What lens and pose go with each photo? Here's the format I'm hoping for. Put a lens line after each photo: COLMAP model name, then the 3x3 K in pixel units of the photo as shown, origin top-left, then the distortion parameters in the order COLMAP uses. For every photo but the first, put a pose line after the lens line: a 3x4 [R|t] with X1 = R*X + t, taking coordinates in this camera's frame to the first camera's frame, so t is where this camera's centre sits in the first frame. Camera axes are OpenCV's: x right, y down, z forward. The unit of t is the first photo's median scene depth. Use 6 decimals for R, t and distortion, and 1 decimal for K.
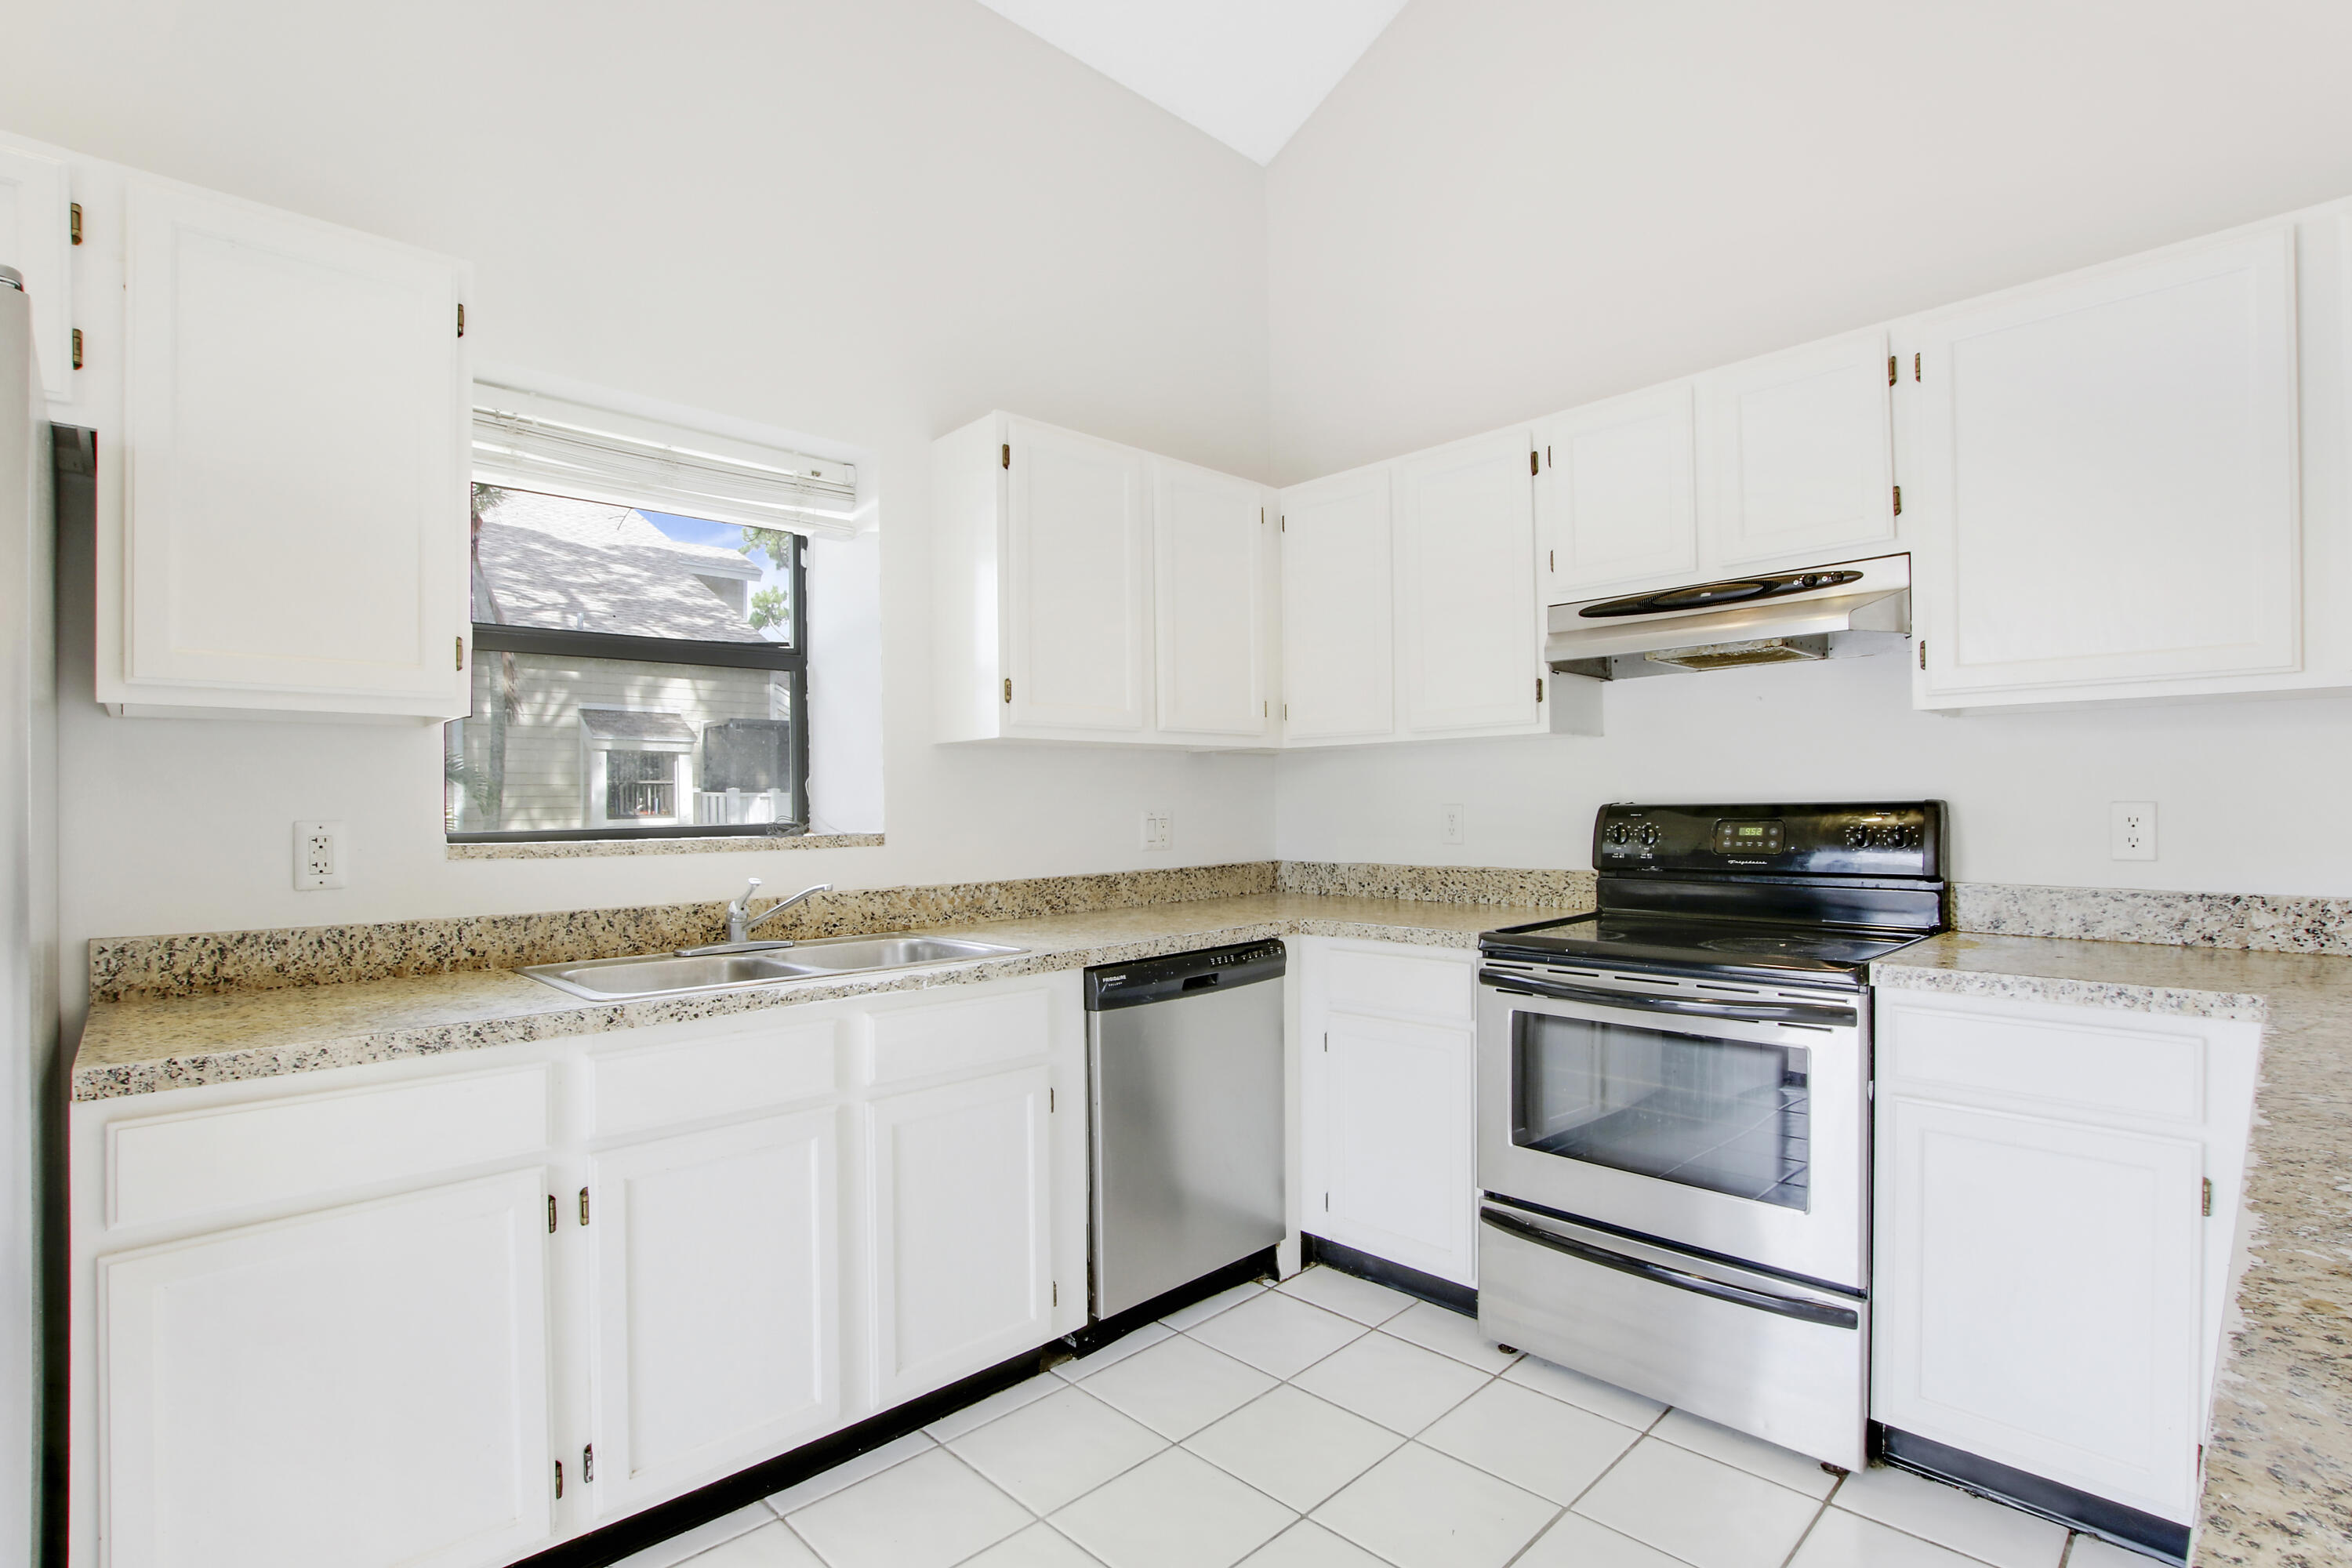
lens RADIAL K [[1103.1, 0, 1186.2], [0, 1103.1, 813.2], [0, 0, 1]] dist [-0.026062, -0.000449]
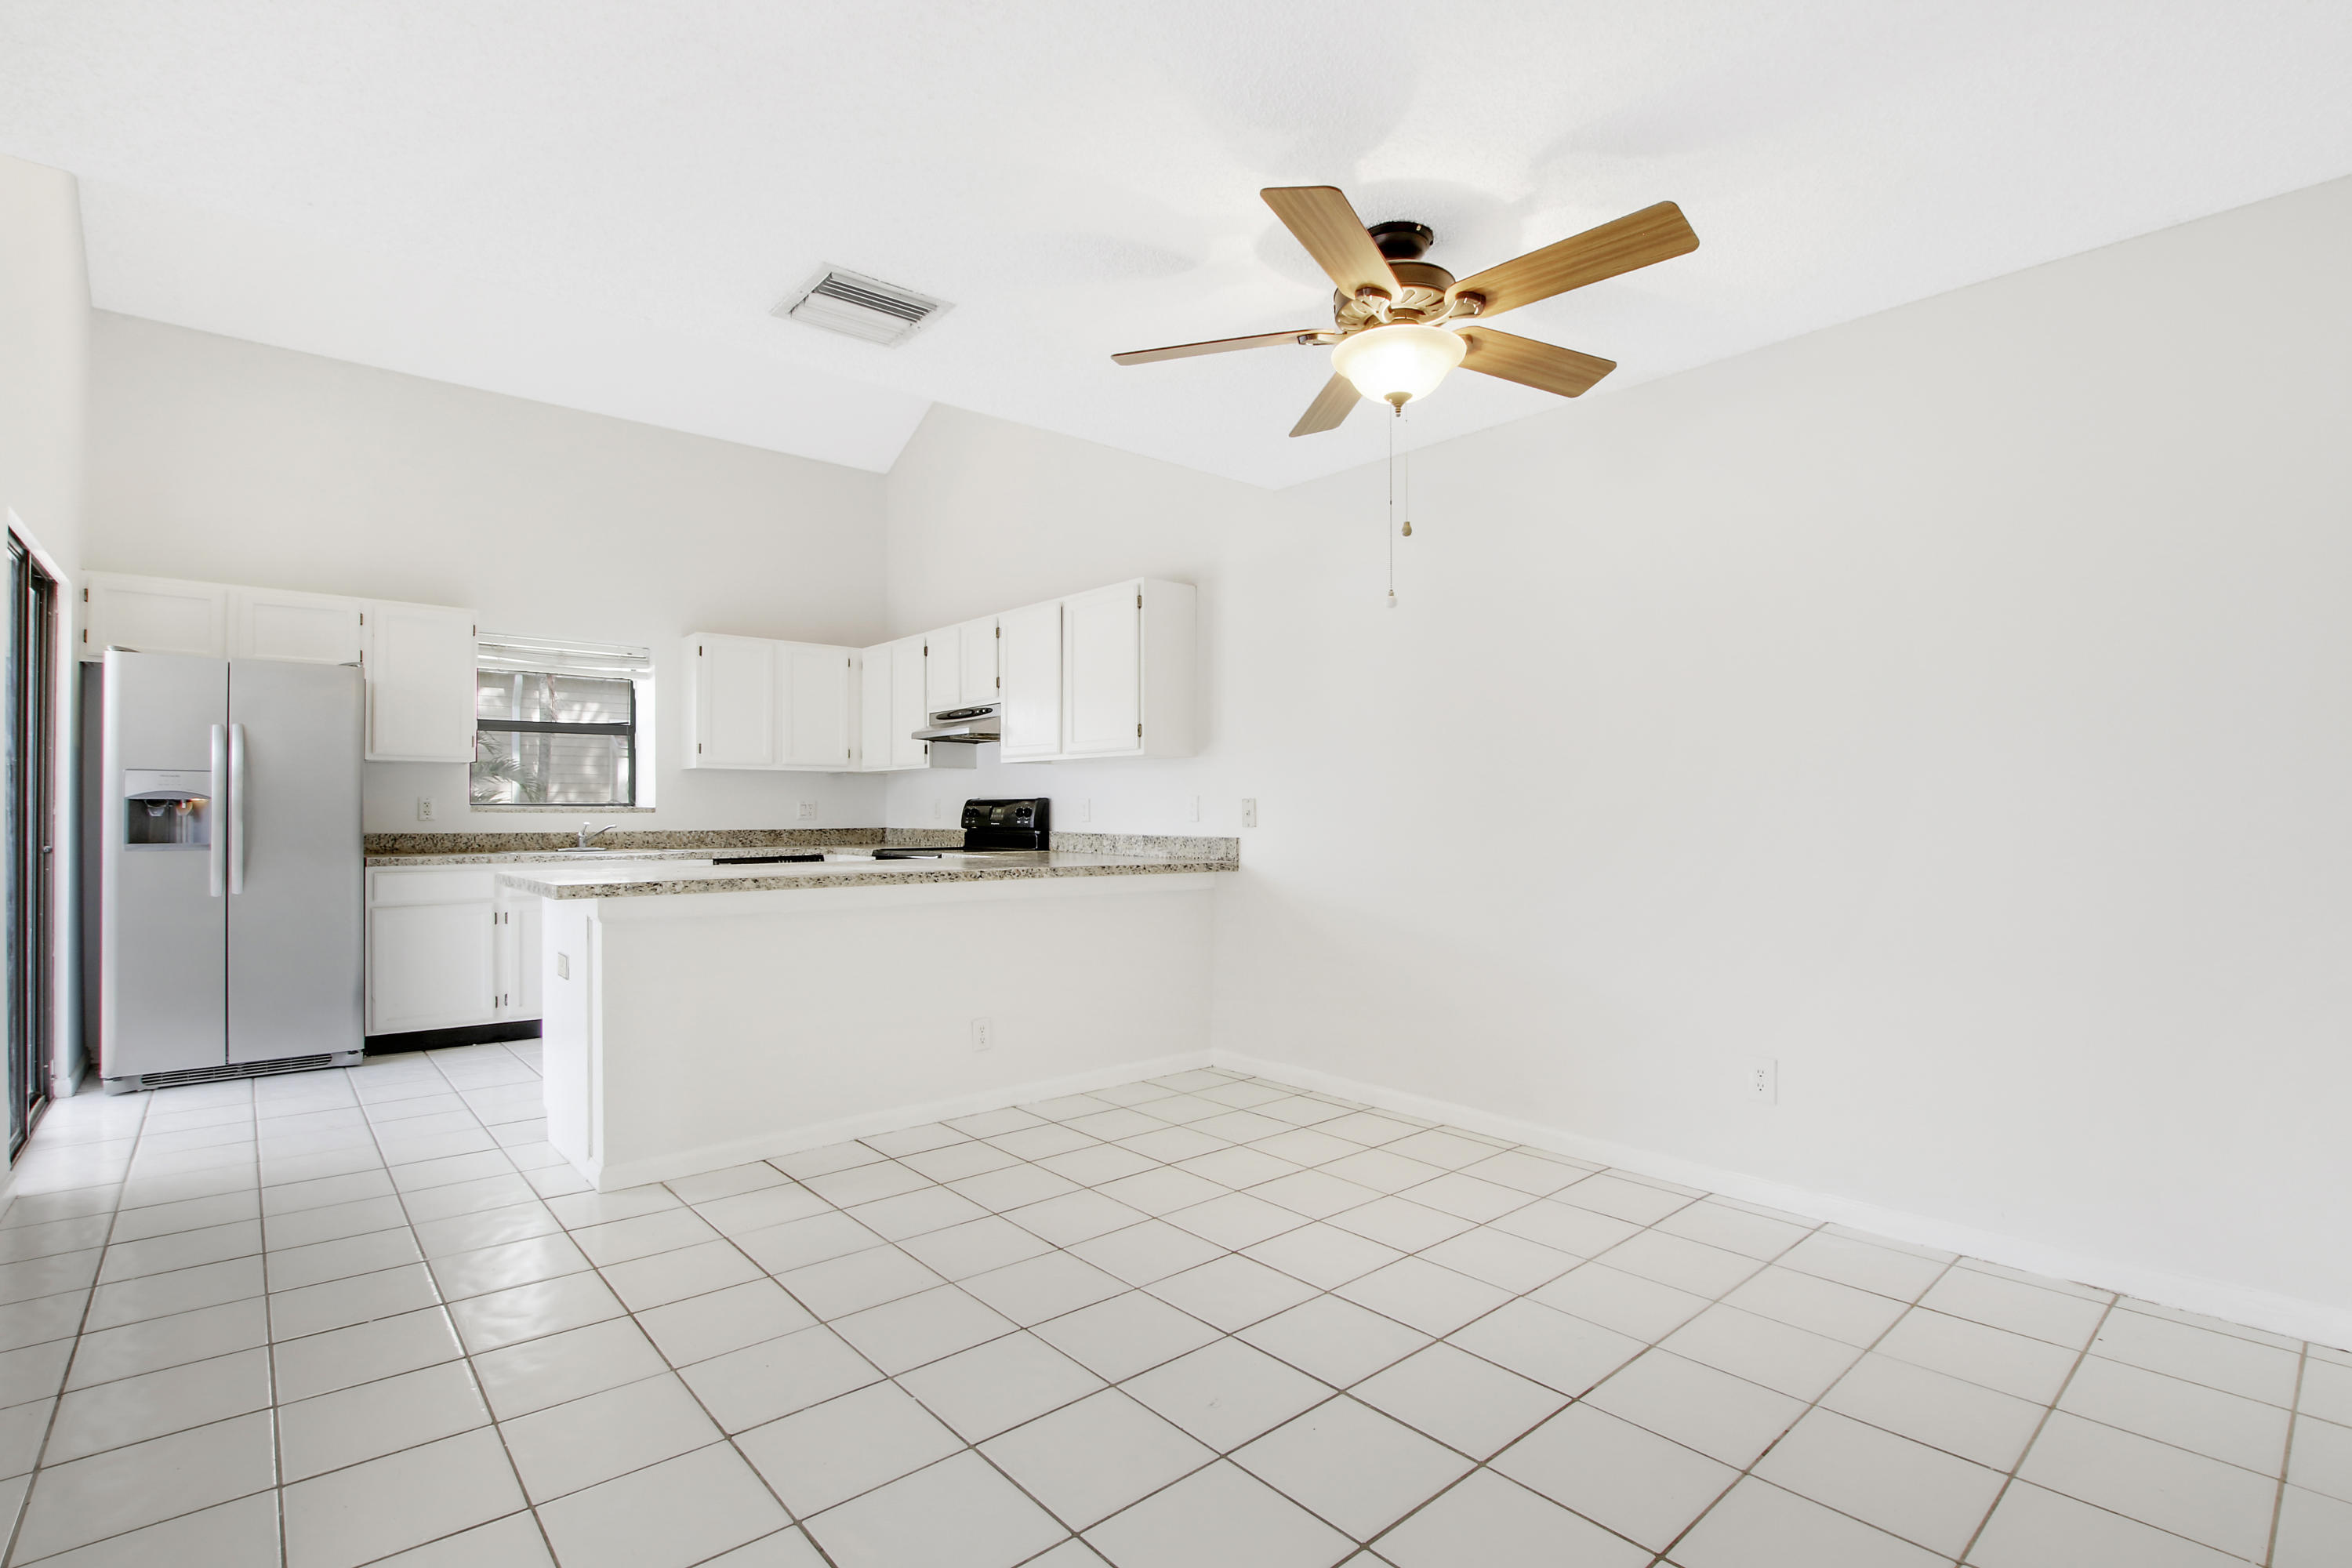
lens RADIAL K [[1103.1, 0, 1186.2], [0, 1103.1, 813.2], [0, 0, 1]] dist [-0.026062, -0.000449]
pose [[0.998568, 0.013974, -0.051649, 1.025248], [-0.014219, 0.999889, -0.004386, 0.025915], [0.051582, 0.005114, 0.998656, -1.340982]]
